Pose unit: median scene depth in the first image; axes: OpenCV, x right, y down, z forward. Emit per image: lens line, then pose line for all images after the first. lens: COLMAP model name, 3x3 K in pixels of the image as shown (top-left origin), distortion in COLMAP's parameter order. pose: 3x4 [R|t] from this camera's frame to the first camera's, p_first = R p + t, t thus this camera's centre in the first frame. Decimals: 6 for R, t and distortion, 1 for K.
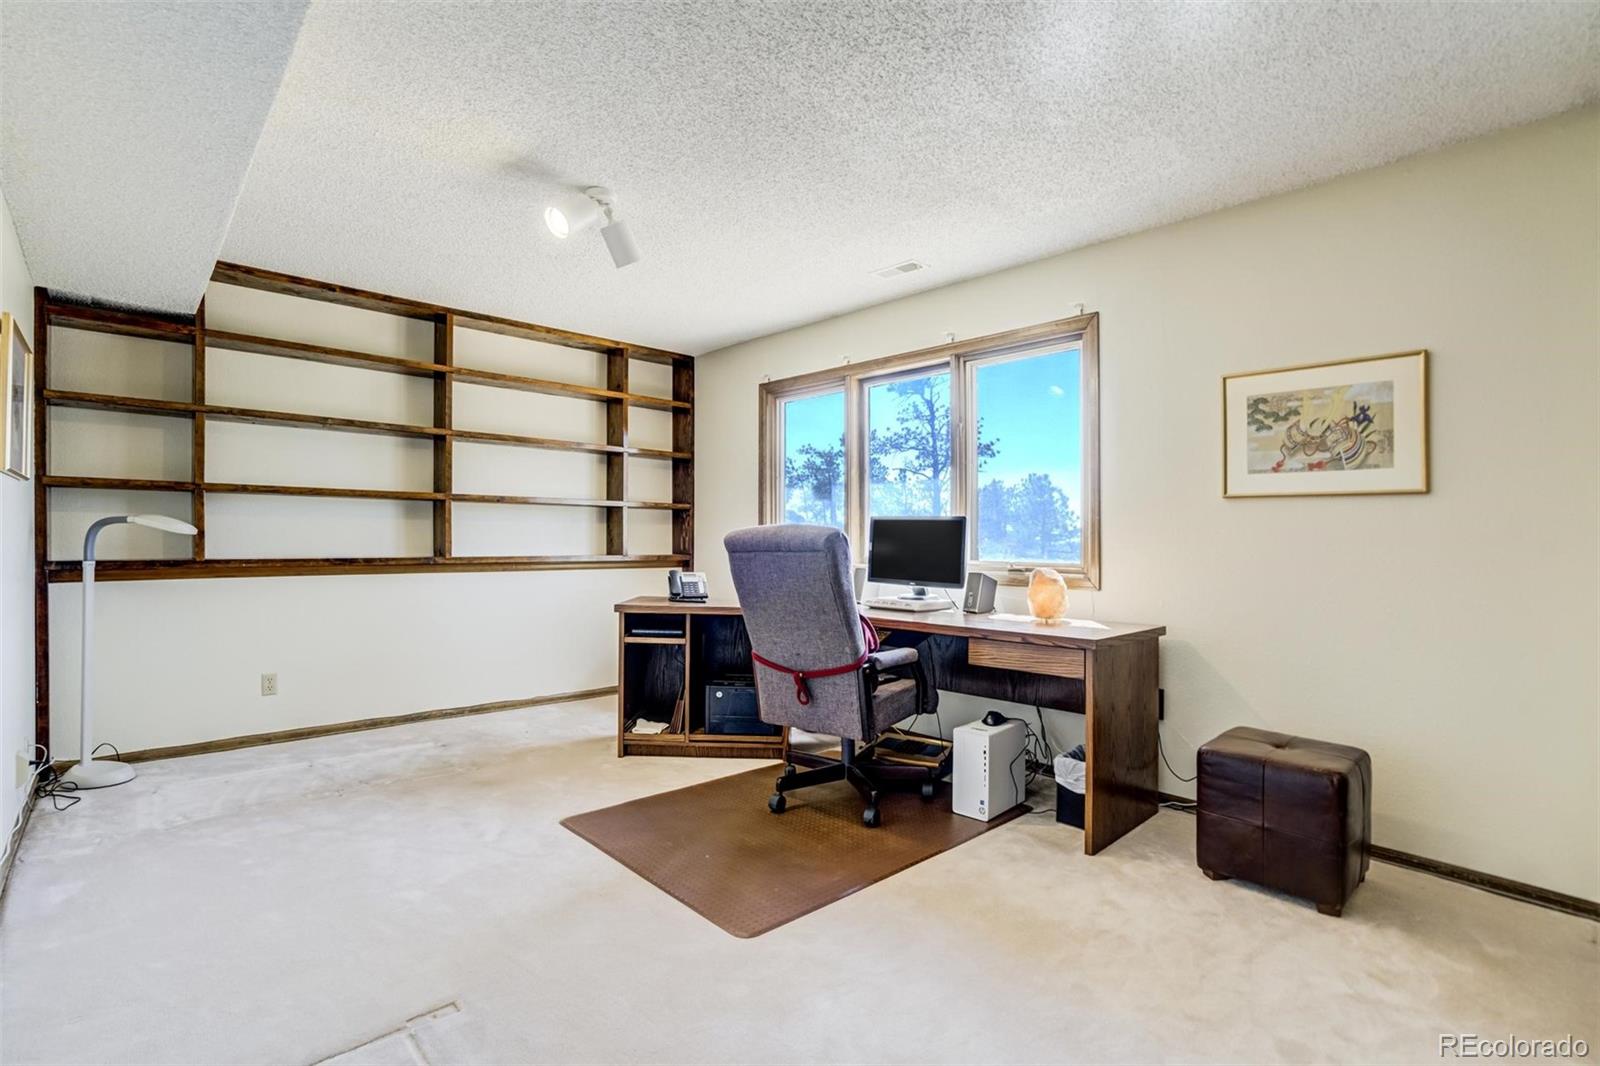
lens RADIAL K [[738.9, 0, 793.2], [0, 738.9, 534.8], [0, 0, 1]] dist [-0.030554, 0.010291]
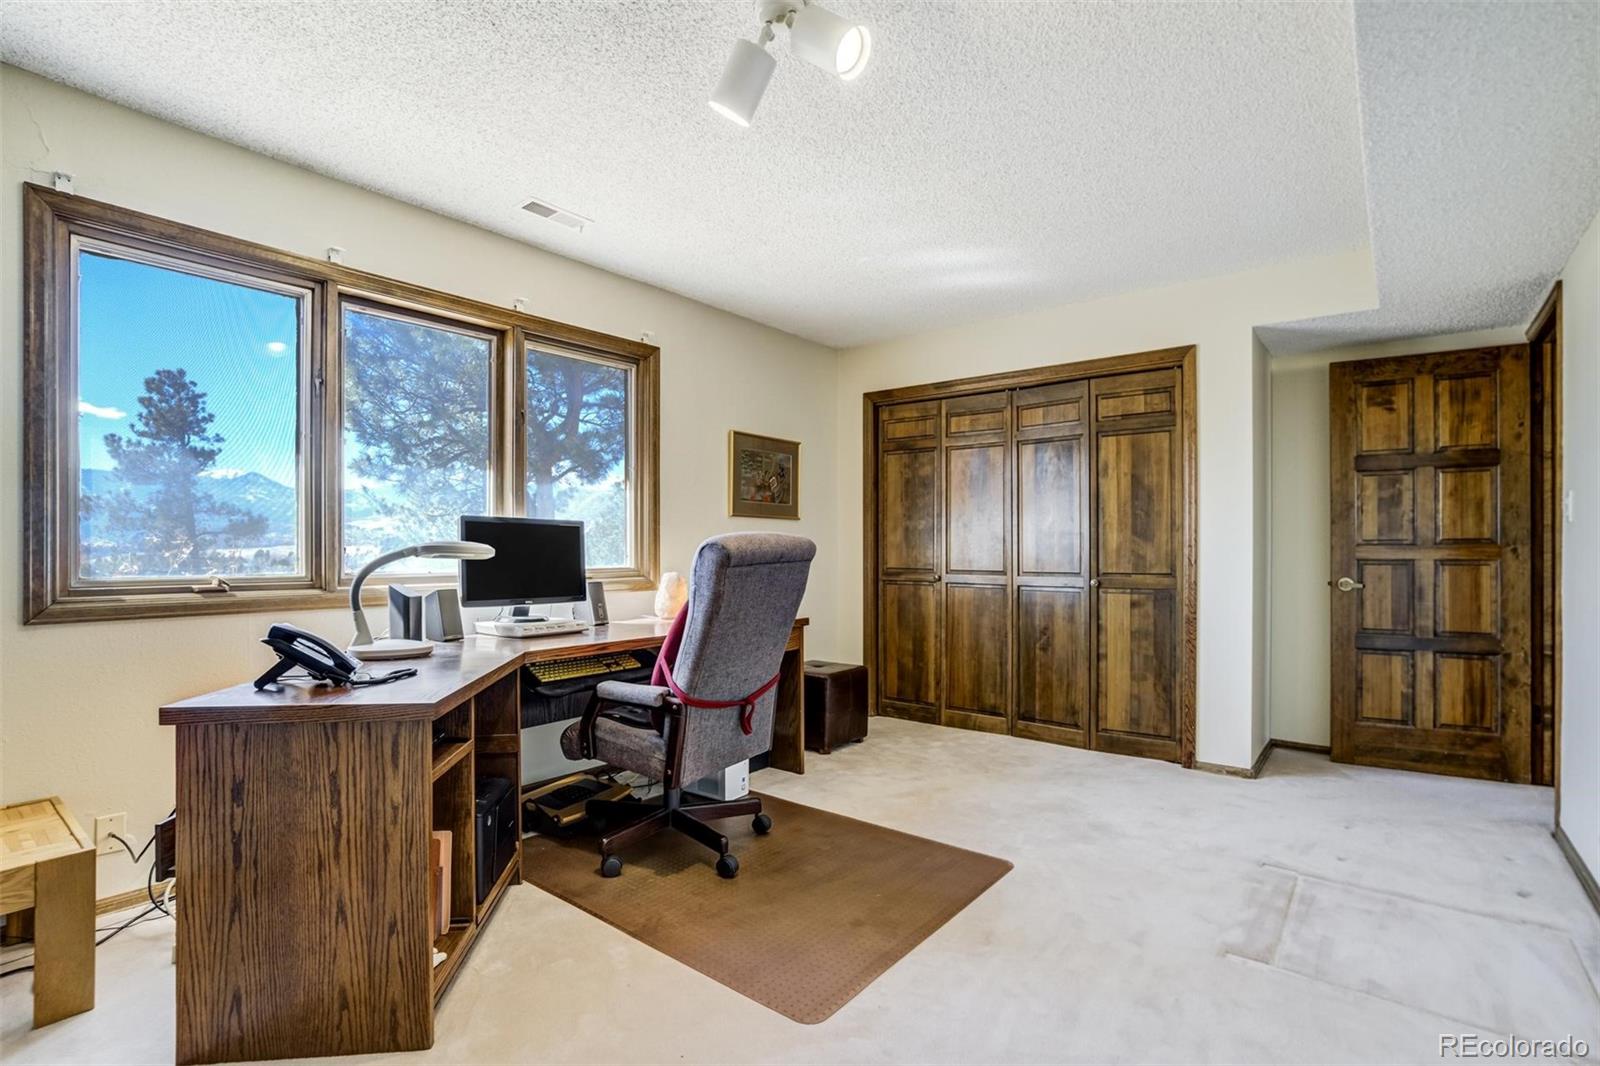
lens RADIAL K [[738.9, 0, 793.2], [0, 738.9, 534.8], [0, 0, 1]] dist [-0.030554, 0.010291]
pose [[-0.133755, 0.008516, 0.990978, -0.729229], [-0.012096, 0.999875, -0.010225, -0.001933], [-0.990941, -0.013354, -0.133635, 0.894751]]
